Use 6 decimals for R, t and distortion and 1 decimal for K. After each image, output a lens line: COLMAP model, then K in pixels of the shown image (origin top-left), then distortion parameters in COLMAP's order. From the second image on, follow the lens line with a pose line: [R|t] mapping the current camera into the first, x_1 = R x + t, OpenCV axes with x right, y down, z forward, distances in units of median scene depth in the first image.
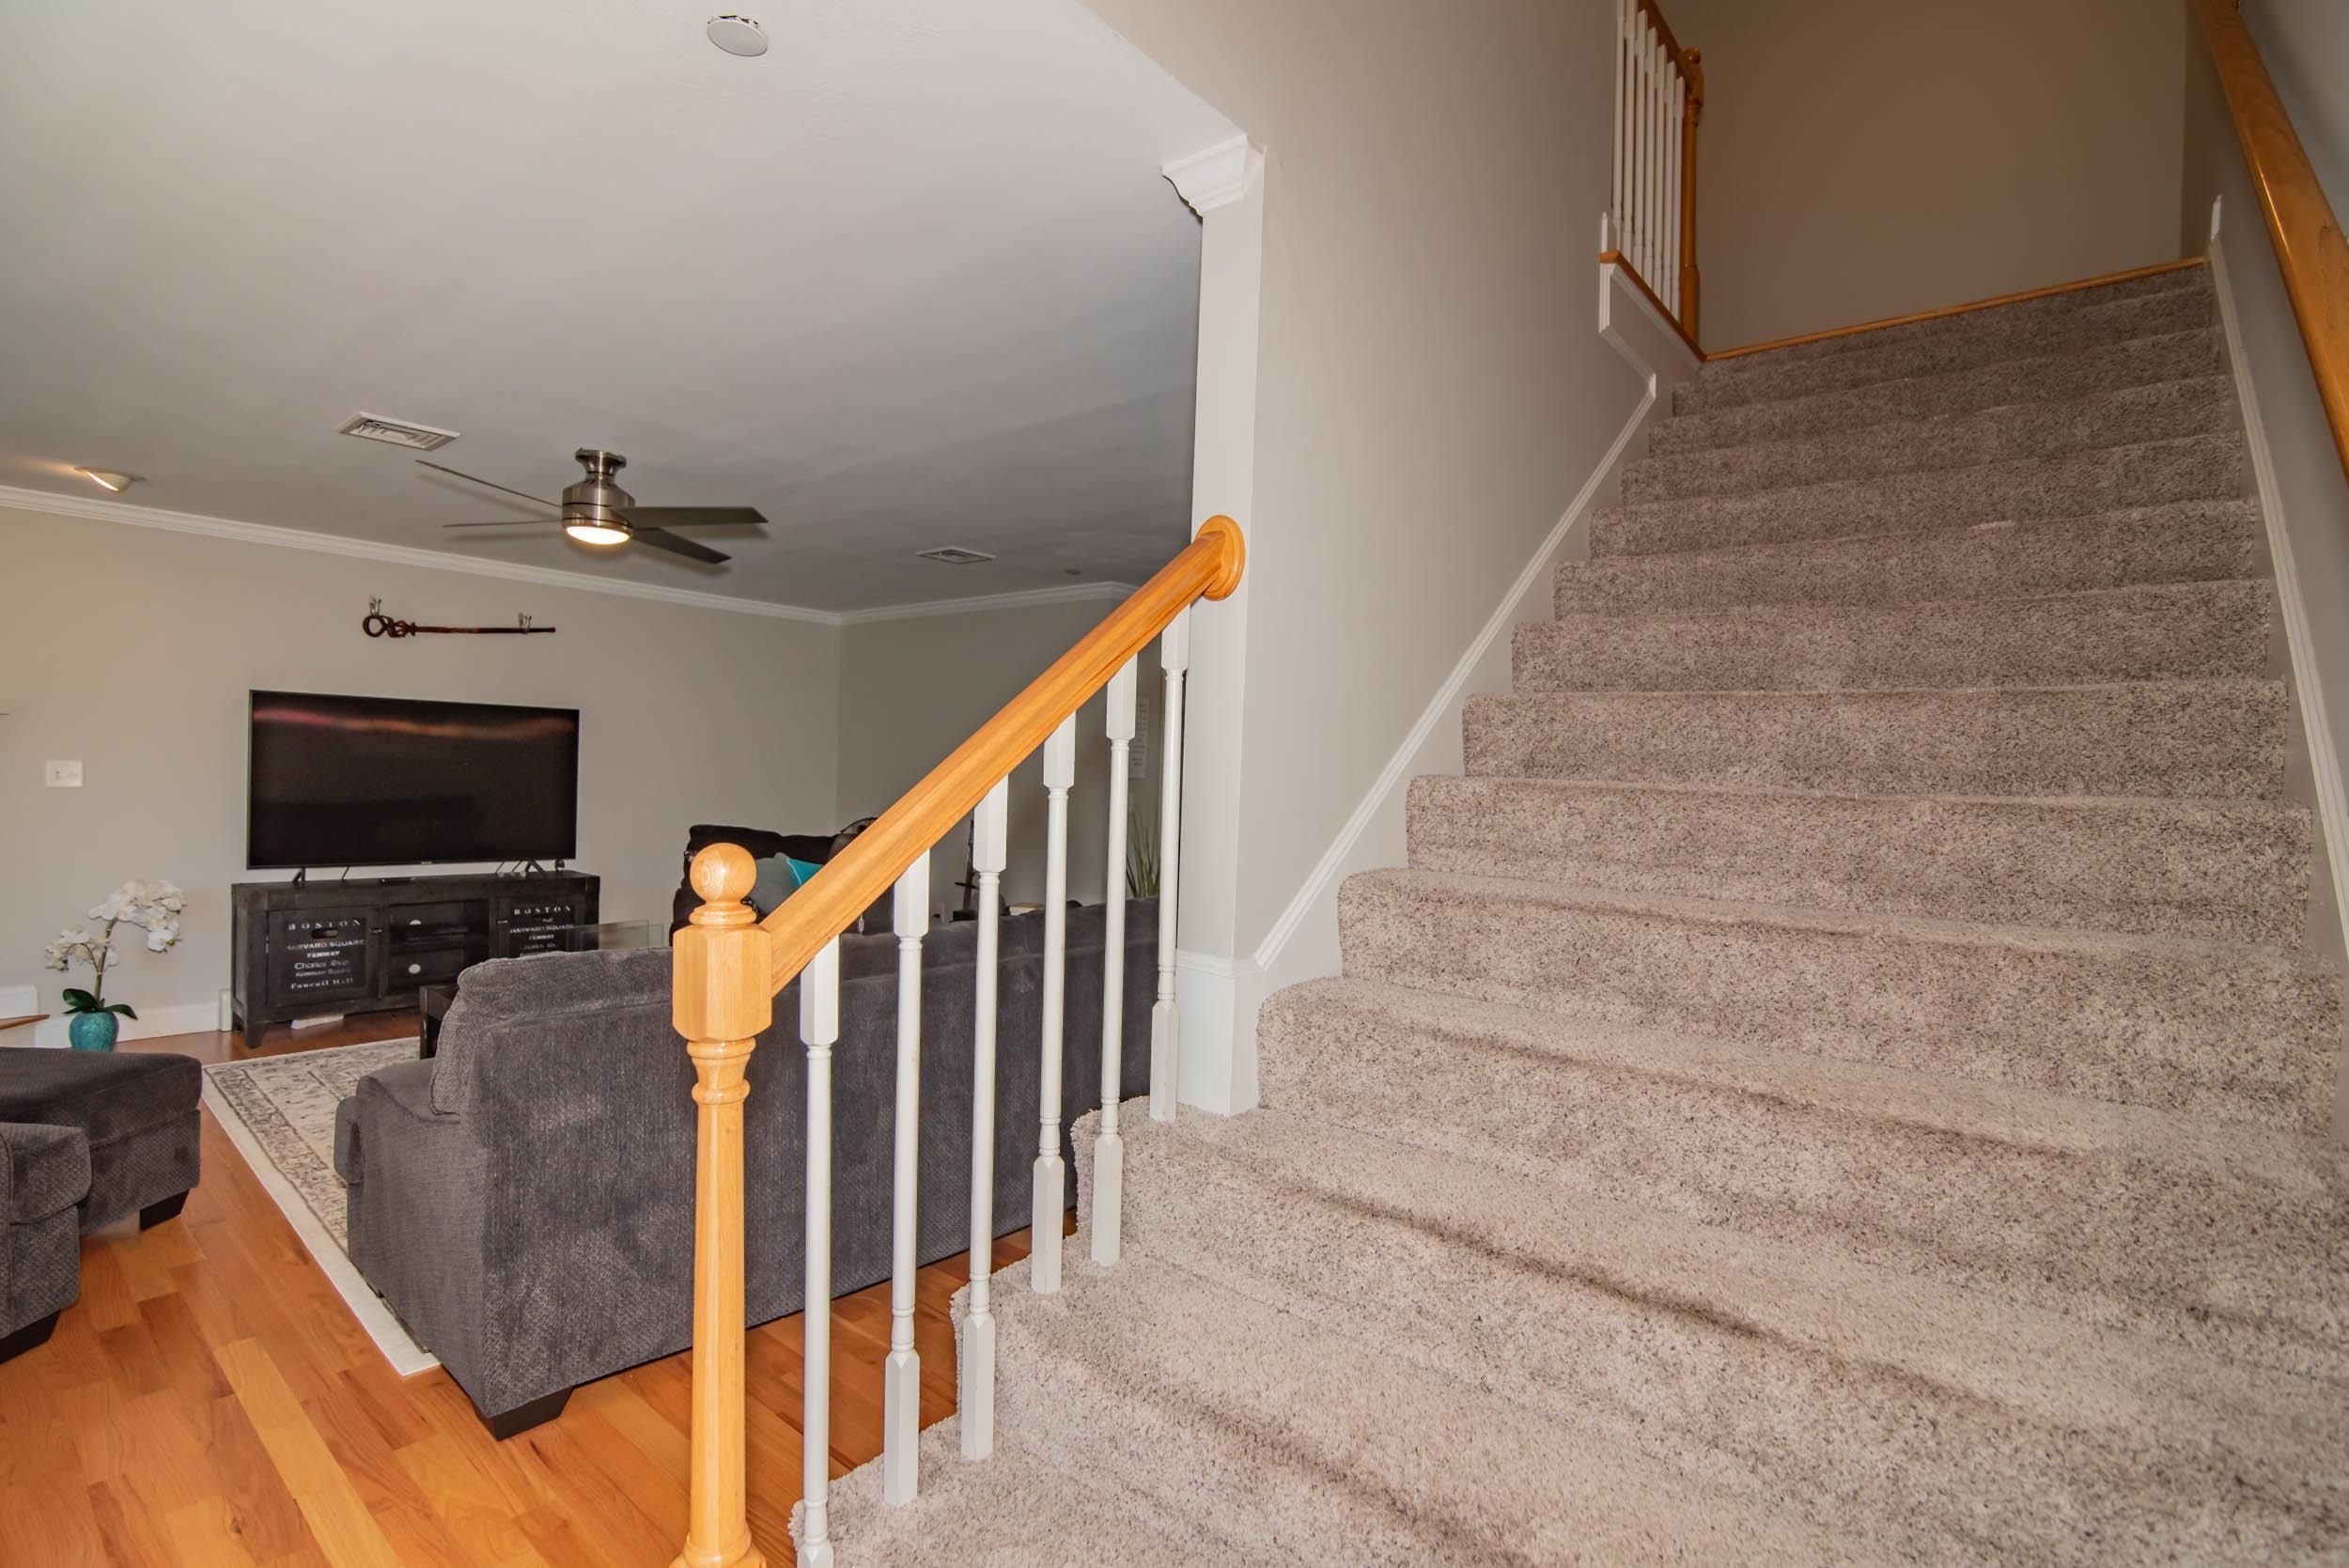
lens RADIAL K [[1101.2, 0, 1169.2], [0, 1101.2, 791.5], [0, 0, 1]] dist [-0.021965, 0.001652]
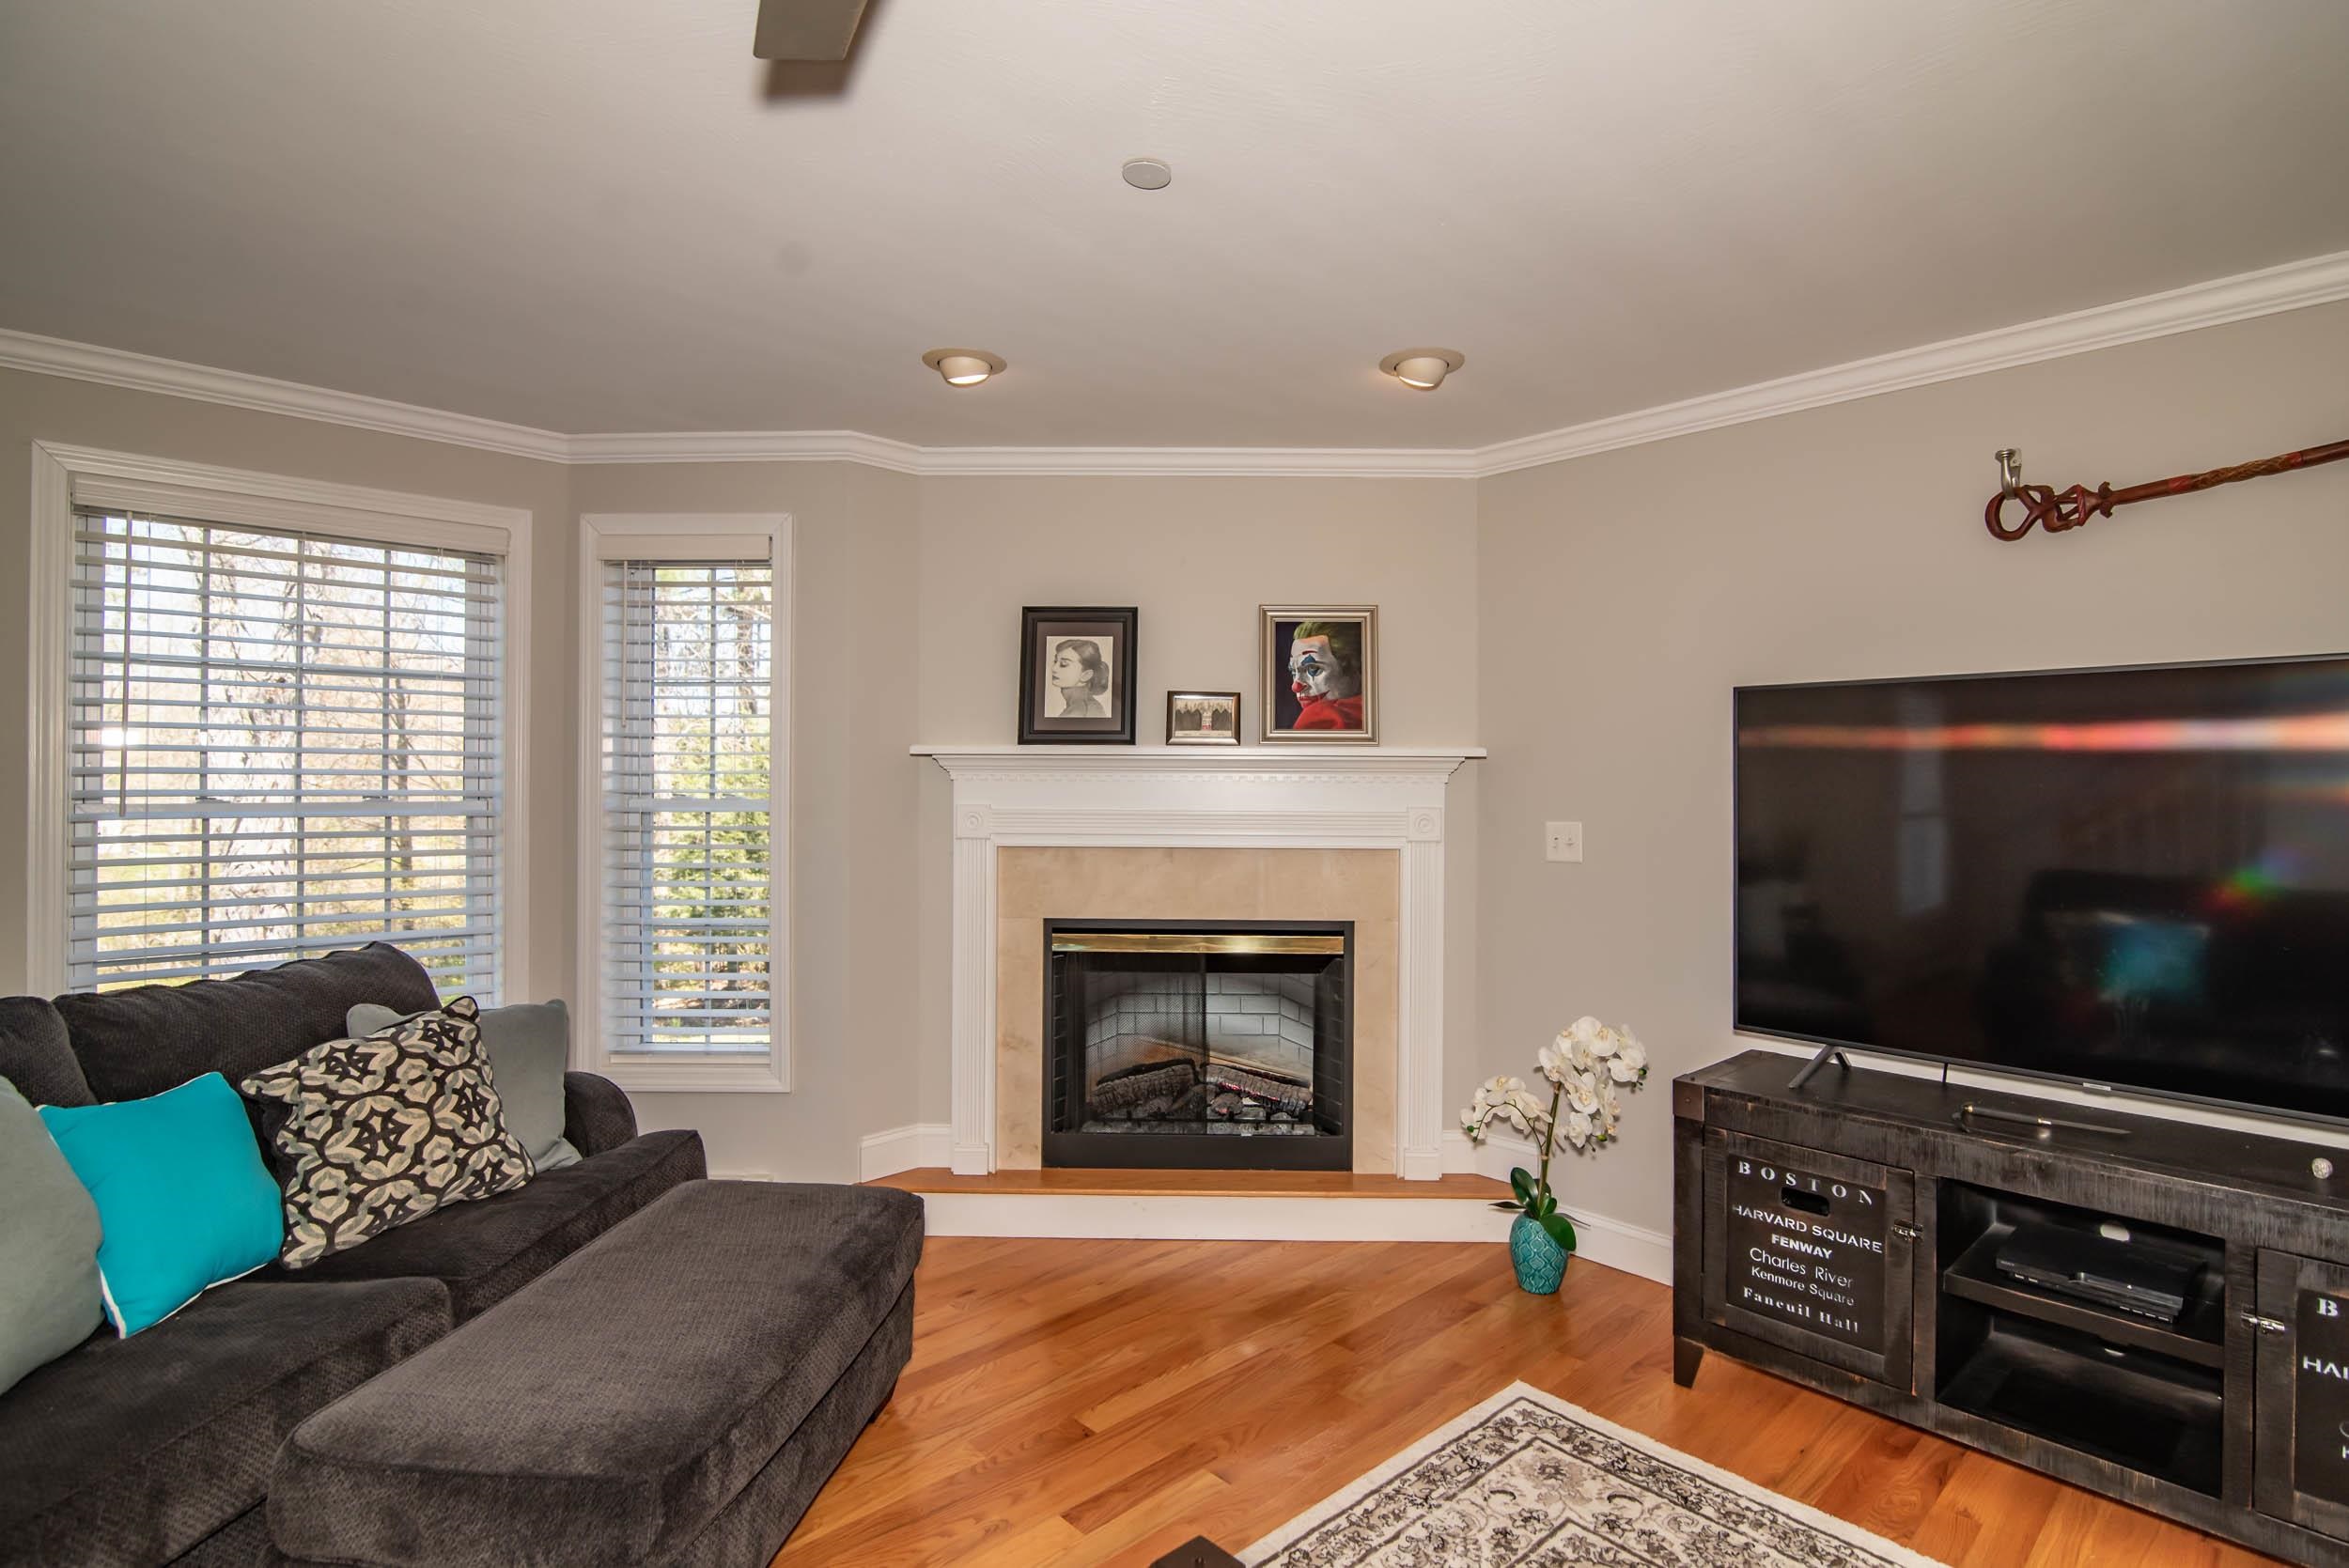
lens RADIAL K [[1145.8, 0, 1227.3], [0, 1145.8, 775.0], [0, 0, 1]] dist [-0.020428, 0.000550]
pose [[-0.104235, -0.038138, -0.993821, -0.271626], [-0.026084, 0.999026, -0.035602, -0.024952], [0.994211, 0.022212, -0.105128, 0.807792]]
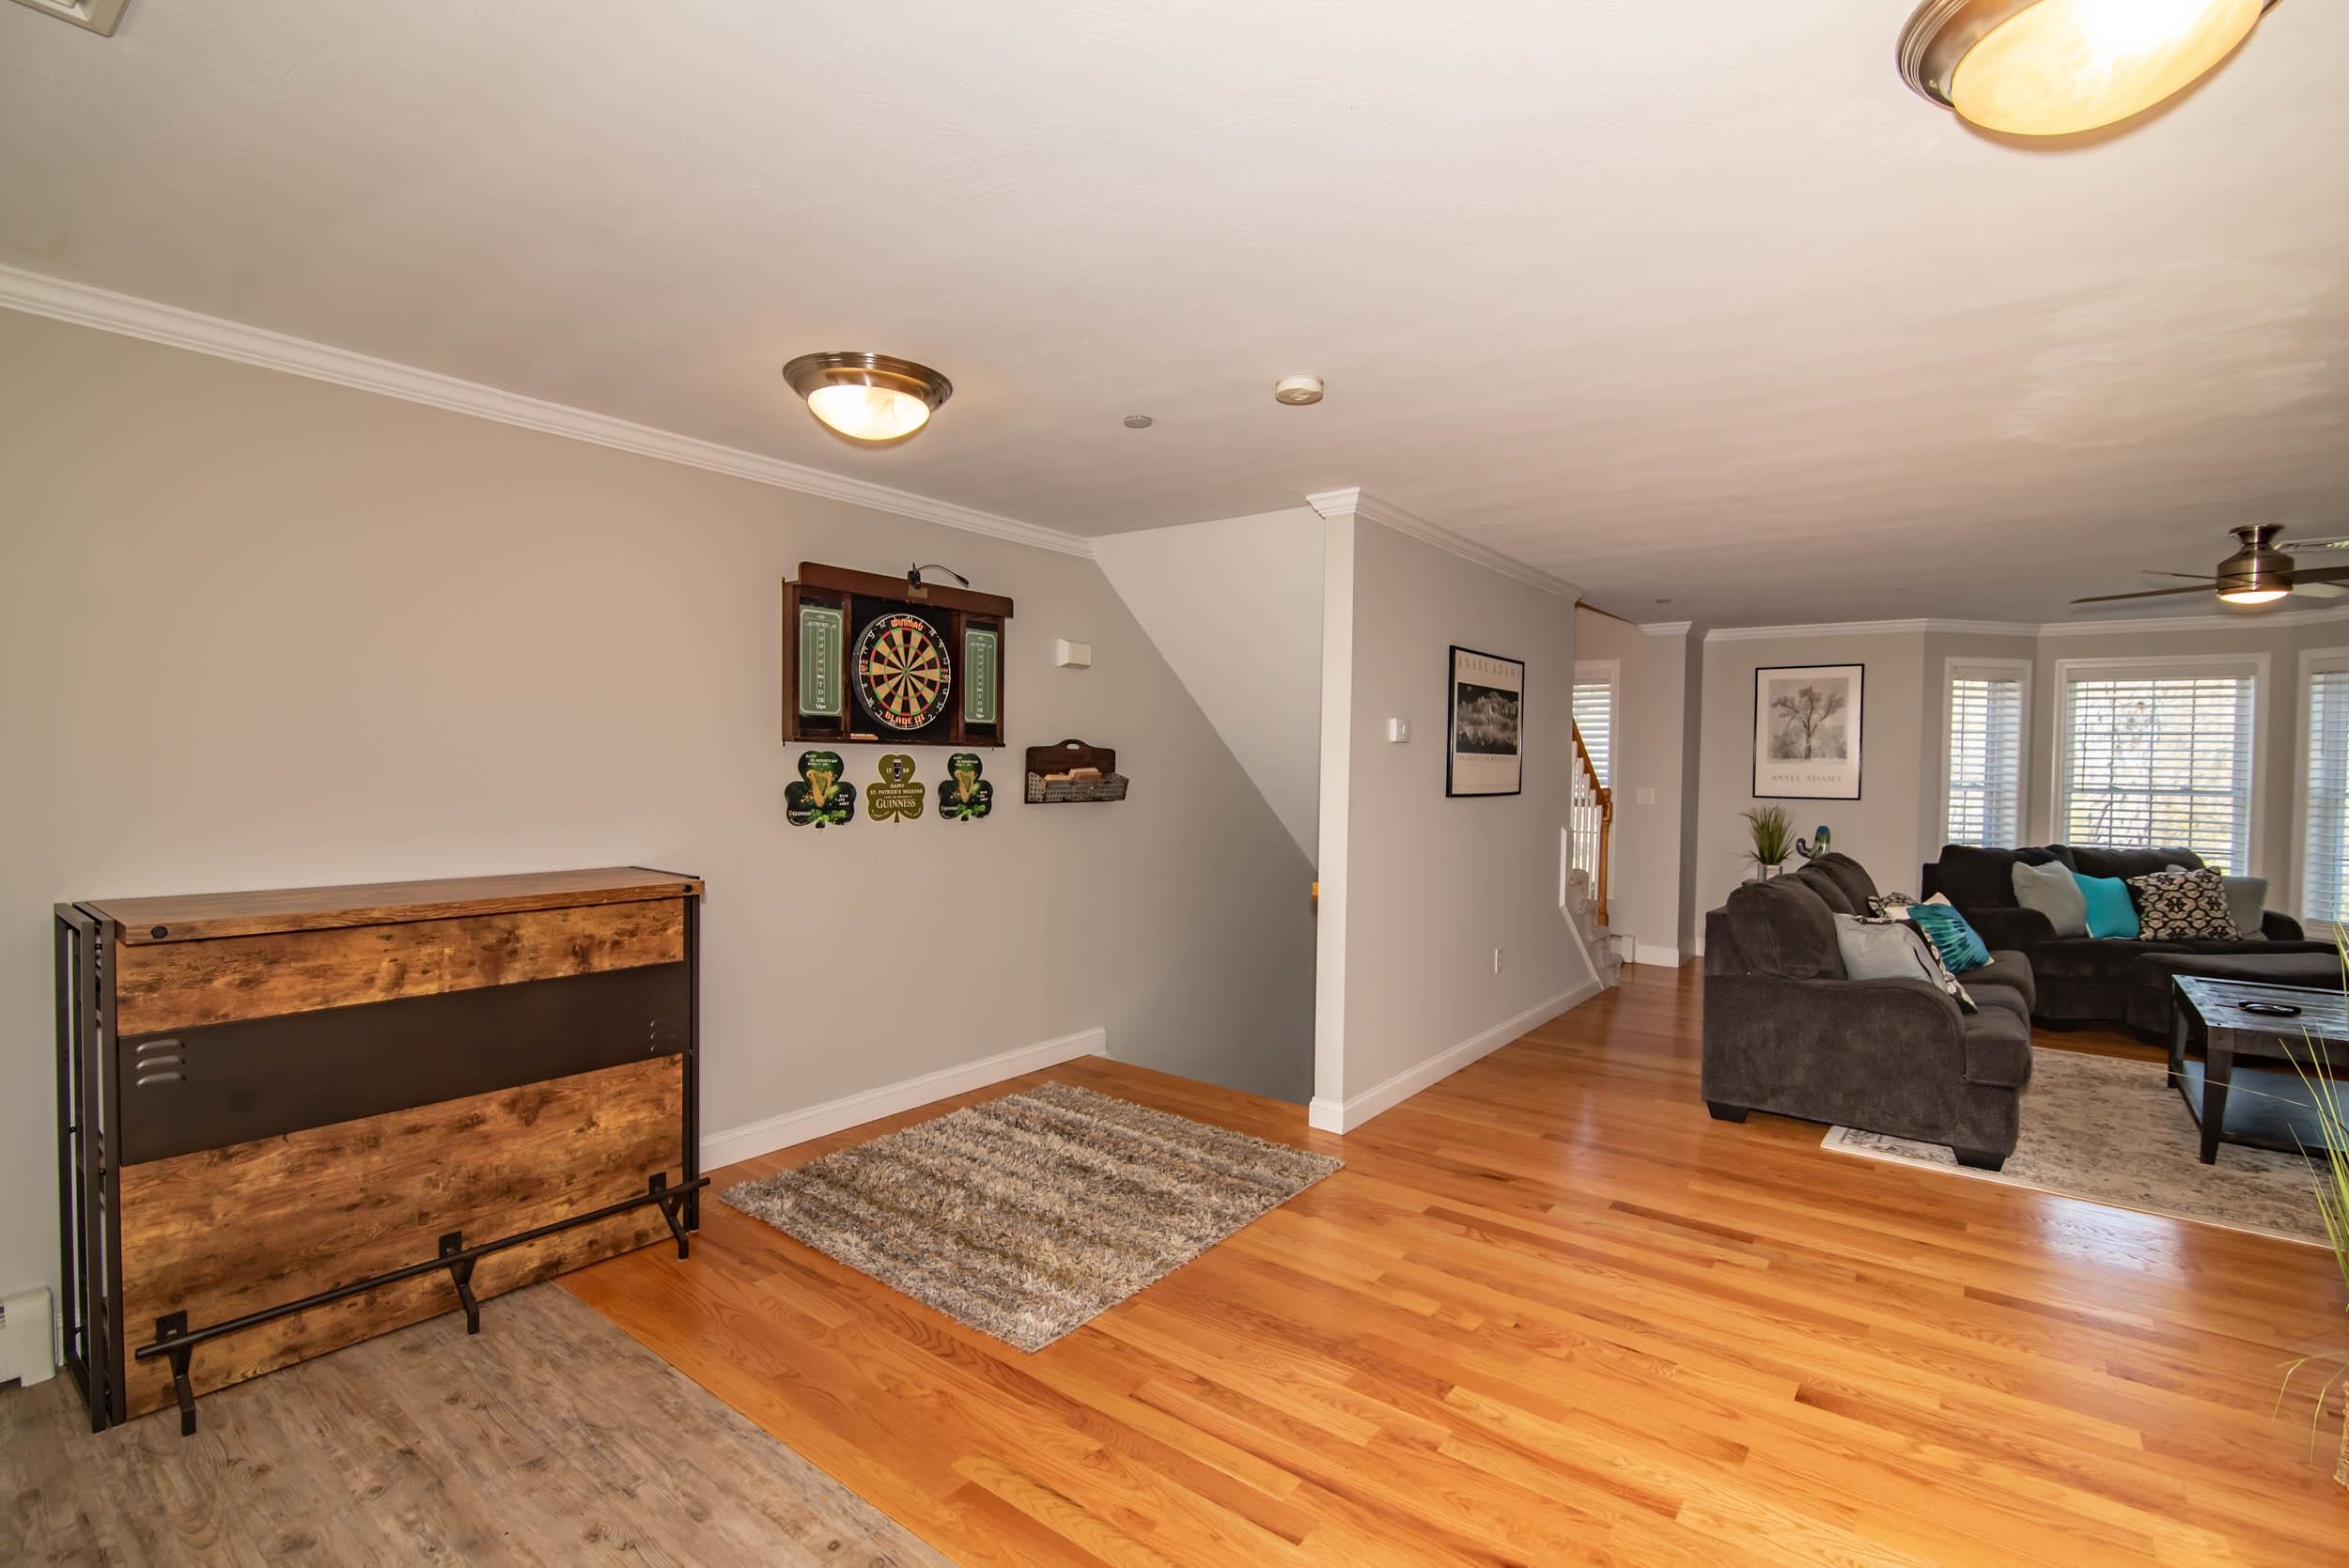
lens RADIAL K [[1082.3, 0, 1170.7], [0, 1082.3, 791.5], [0, 0, 1]] dist [-0.019915, 0.001576]
pose [[-0.998253, -0.046502, -0.036452, 0.494483], [-0.048096, 0.997867, 0.044133, -0.015582], [0.034322, 0.045809, -0.998360, 1.584343]]
